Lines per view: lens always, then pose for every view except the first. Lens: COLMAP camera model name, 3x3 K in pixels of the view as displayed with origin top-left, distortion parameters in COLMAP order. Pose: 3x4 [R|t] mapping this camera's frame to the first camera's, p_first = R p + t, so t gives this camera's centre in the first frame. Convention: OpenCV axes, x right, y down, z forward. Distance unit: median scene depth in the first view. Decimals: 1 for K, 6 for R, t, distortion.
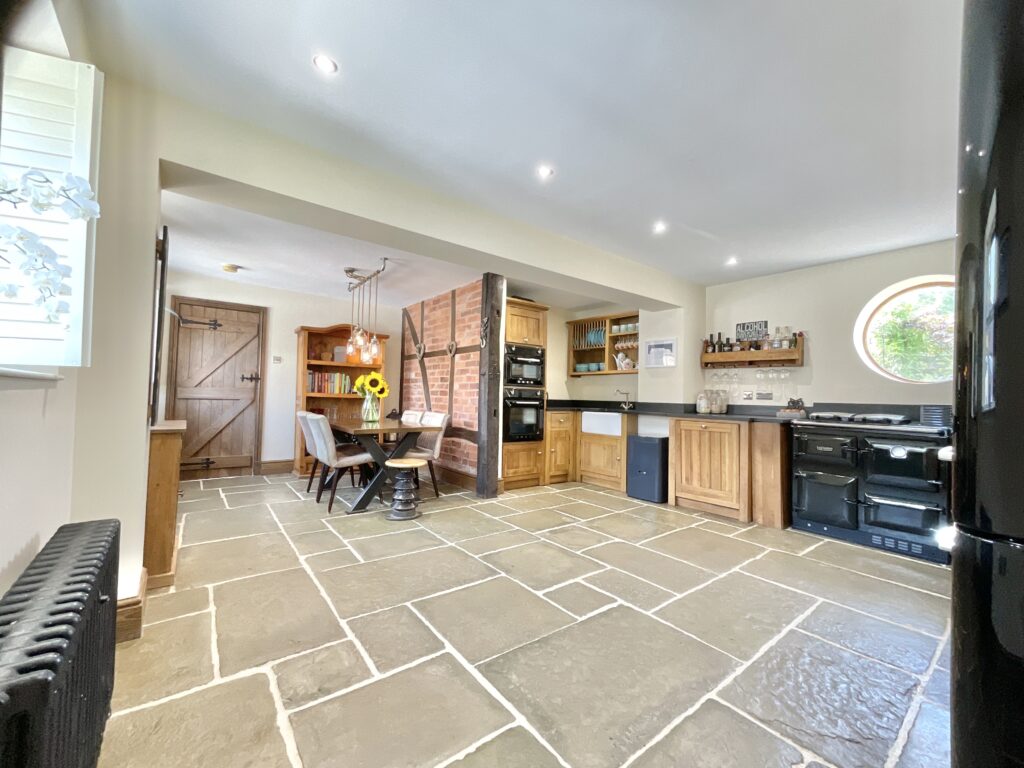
lens RADIAL K [[417.2, 0, 512.8], [0, 417.2, 384.4], [0, 0, 1]] dist [-0.001181, -0.000097]
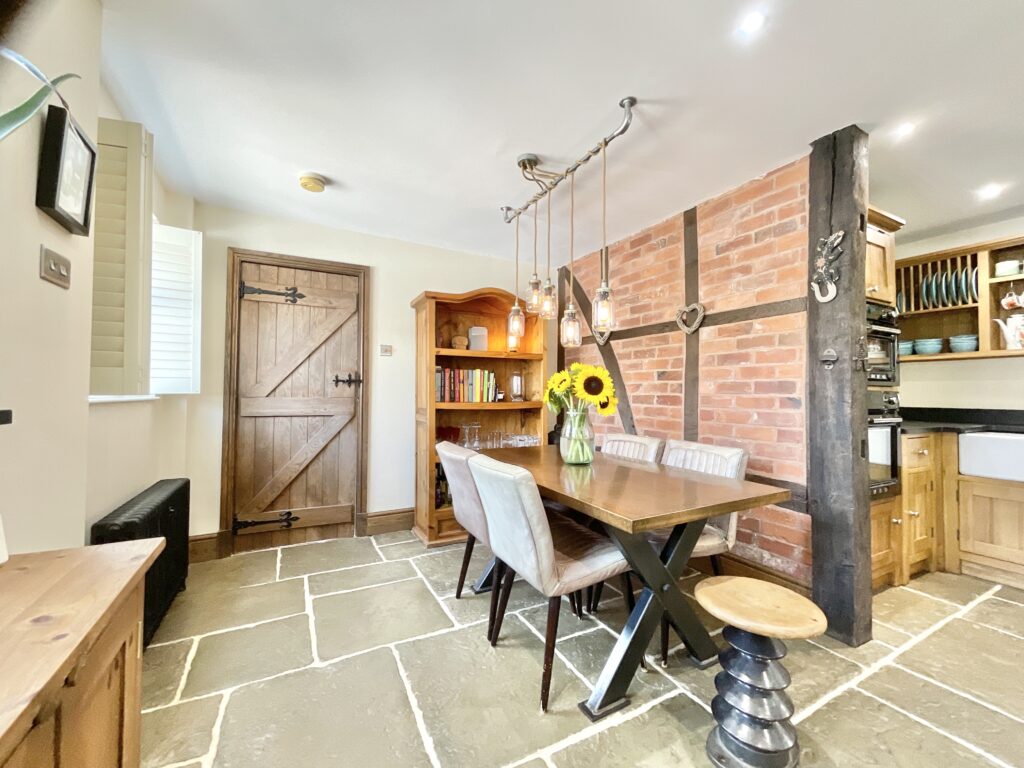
lens RADIAL K [[417.2, 0, 511.4], [0, 417.2, 384.5], [0, 0, 1]] dist [-0.001181, -0.000097]
pose [[0.985553, -0.020030, -0.168177, -0.286663], [0.021338, 0.999755, 0.005970, -0.007897], [0.168016, -0.009472, 0.985739, 0.430631]]
